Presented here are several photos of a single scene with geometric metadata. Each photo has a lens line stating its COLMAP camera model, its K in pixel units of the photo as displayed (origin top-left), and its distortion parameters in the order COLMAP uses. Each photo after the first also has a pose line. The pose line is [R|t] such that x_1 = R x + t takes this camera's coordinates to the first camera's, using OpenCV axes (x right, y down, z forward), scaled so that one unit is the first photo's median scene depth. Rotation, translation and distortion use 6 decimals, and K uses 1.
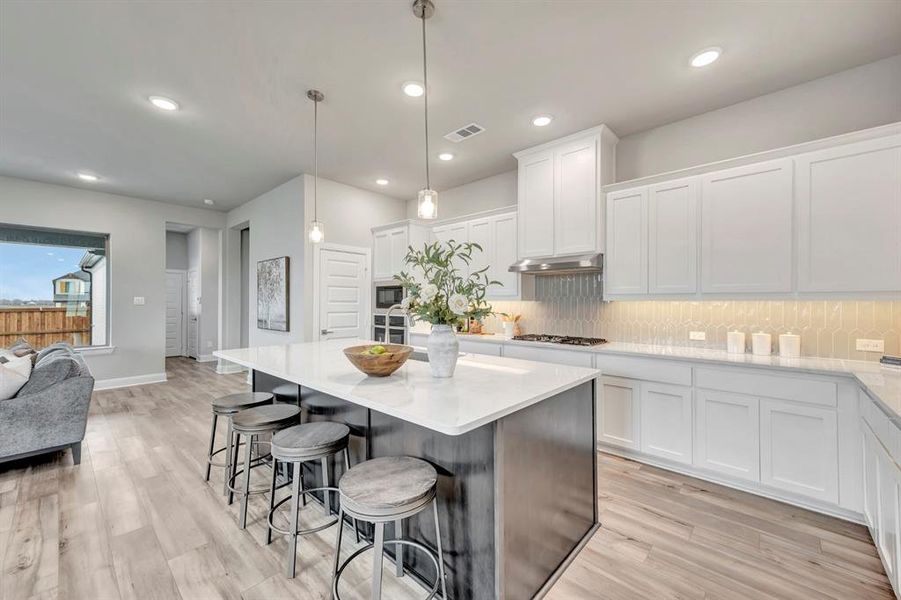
lens RADIAL K [[355.1, 0, 456.2], [0, 355.1, 300.1], [0, 0, 1]] dist [0.017098, 0.000077]
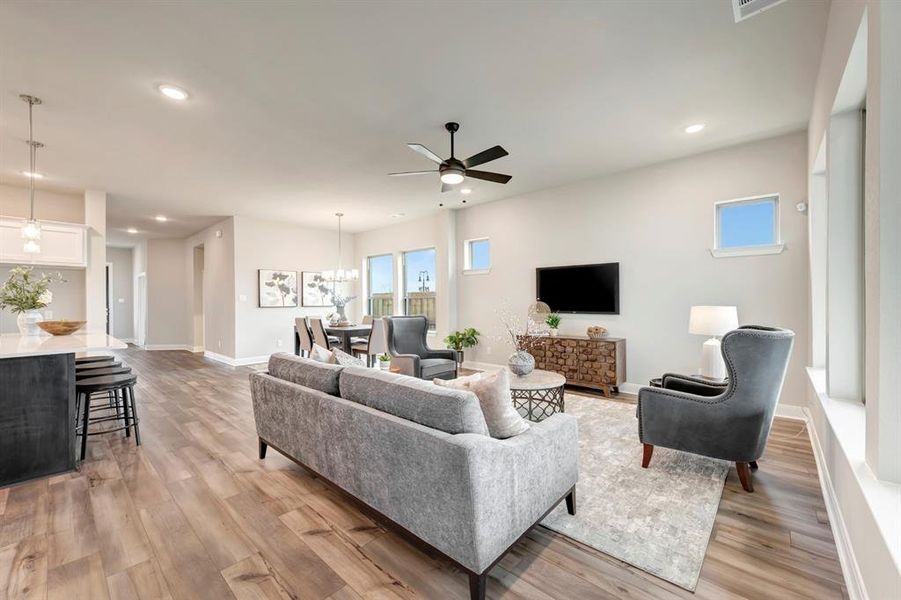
lens RADIAL K [[361.0, 0, 455.2], [0, 361.0, 300.9], [0, 0, 1]] dist [0.000602, -0.000098]
pose [[-0.999962, 0.008305, -0.002710, -1.183364], [0.008310, 0.999963, -0.002168, 0.024264], [0.002692, -0.002190, -0.999994, 1.494012]]
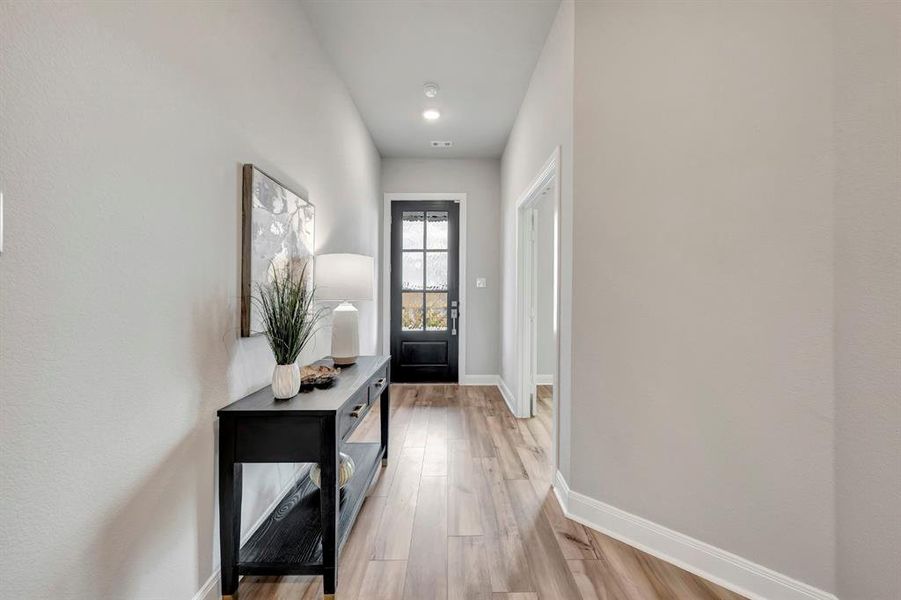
lens RADIAL K [[358.1, 0, 455.1], [0, 358.1, 295.1], [0, 0, 1]] dist [-0.000074, -0.000100]
pose [[-0.686348, -0.004459, 0.727260, 0.679884], [-0.006457, 0.999979, 0.000037, 0.033206], [-0.727245, -0.004671, -0.686363, -0.533619]]
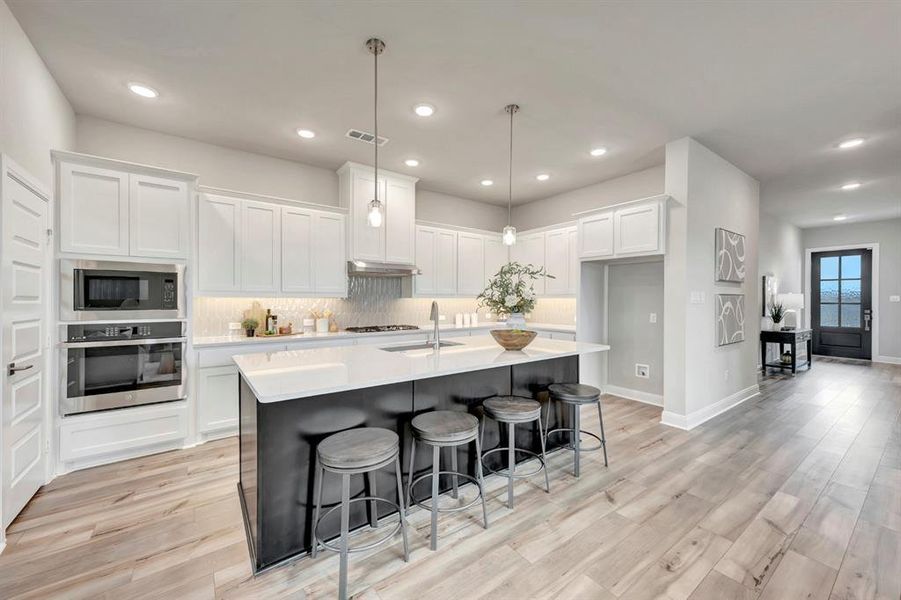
lens RADIAL K [[352.3, 0, 453.1], [0, 352.3, 299.6], [0, 0, 1]] dist [0.013822, 0.000178]
pose [[0.200055, -0.002121, 0.979782, -0.834926], [-0.005006, 0.999982, 0.003187, 0.002900], [-0.979772, -0.005542, 0.200041, 0.479283]]
